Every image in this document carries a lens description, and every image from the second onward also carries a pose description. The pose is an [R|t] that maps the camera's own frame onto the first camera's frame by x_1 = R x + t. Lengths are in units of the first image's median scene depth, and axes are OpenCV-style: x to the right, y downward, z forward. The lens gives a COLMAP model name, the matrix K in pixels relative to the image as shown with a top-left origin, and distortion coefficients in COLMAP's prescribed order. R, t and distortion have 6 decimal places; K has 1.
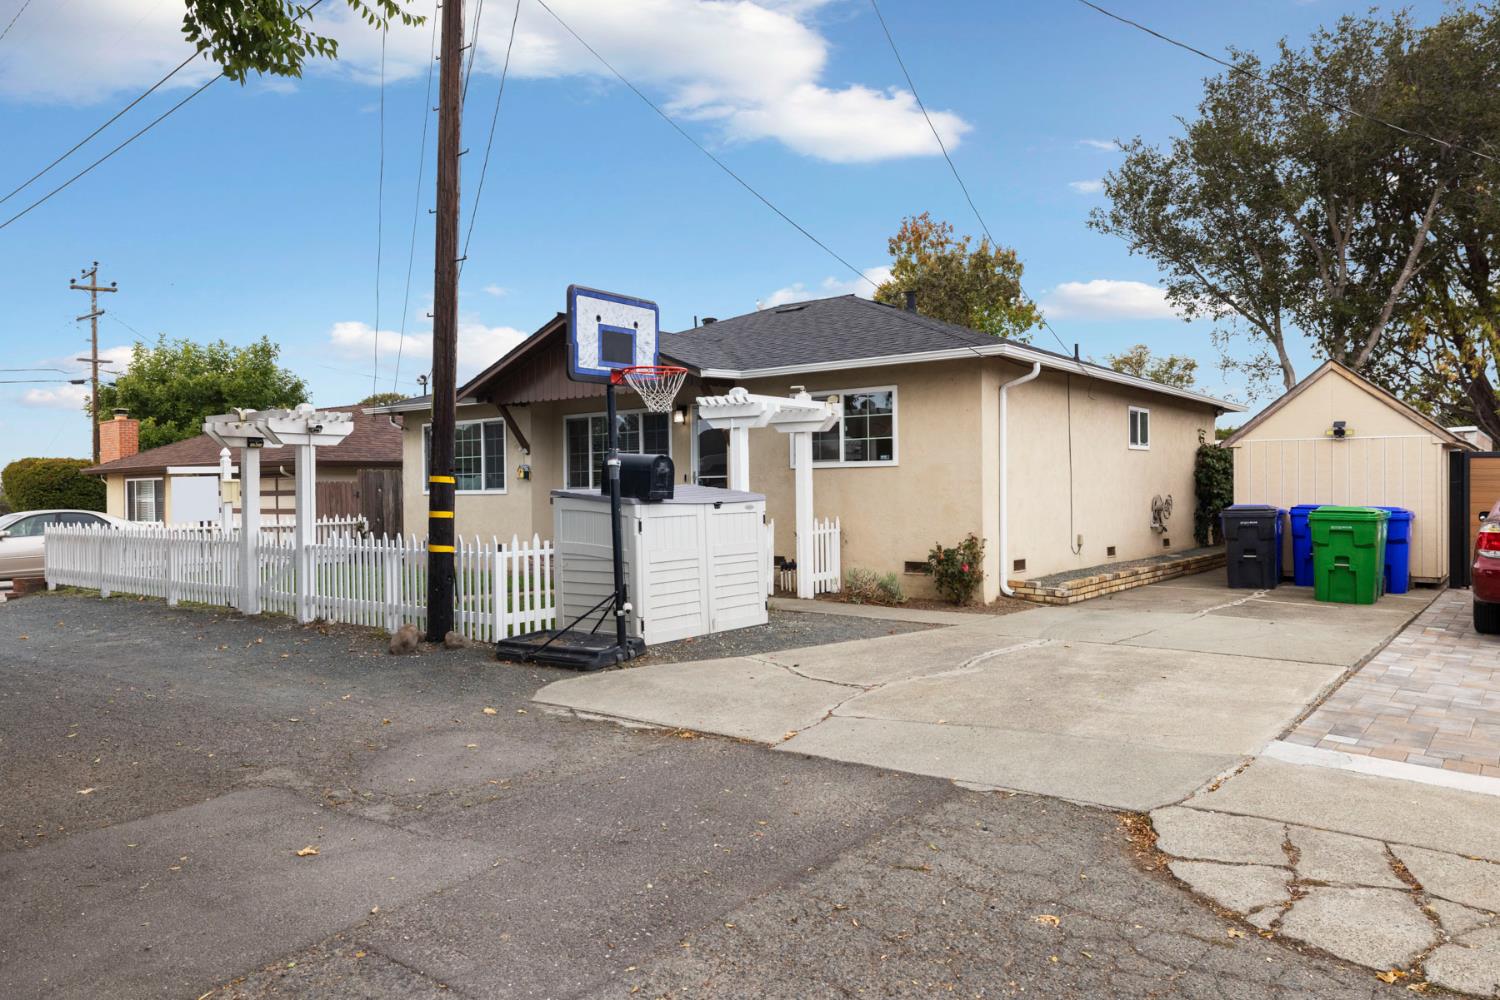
lens RADIAL K [[1003.4, 0, 750.0], [0, 1003.4, 500.0], [0, 0, 1]] dist [-0.000348, -0.000044]
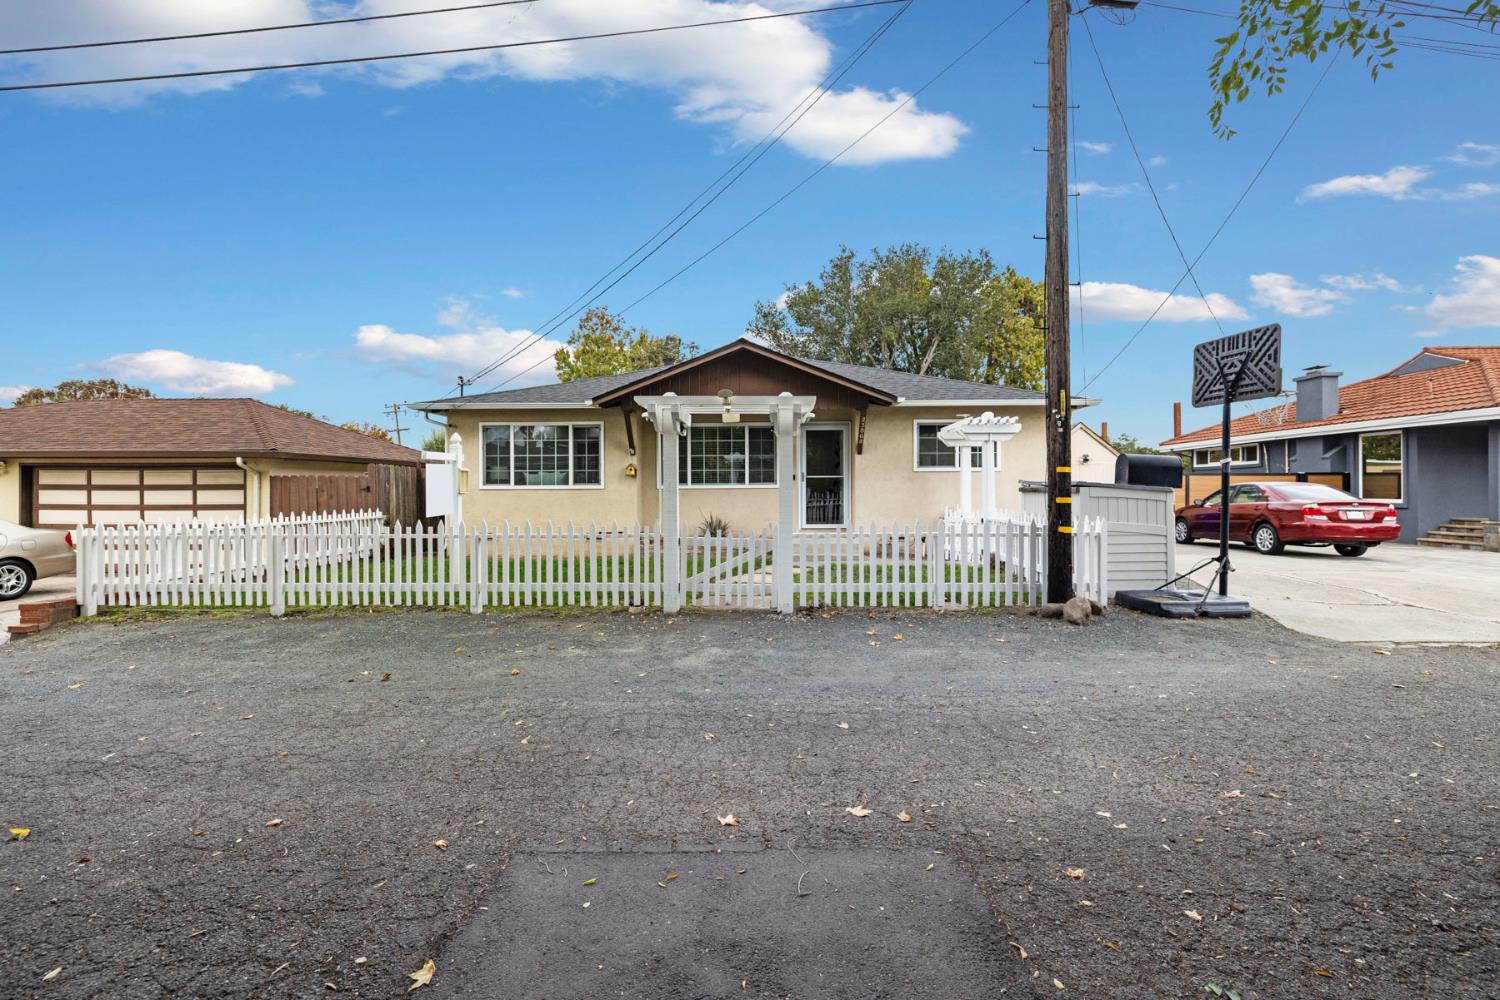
lens RADIAL K [[627.3, 0, 750.7], [0, 627.3, 492.6], [0, 0, 1]] dist [-0.000497, -0.000223]
pose [[0.809692, 0.004922, 0.586834, -0.514496], [0.001288, 0.999948, -0.010165, 0.005753], [-0.586853, 0.008986, 0.809644, 0.316391]]
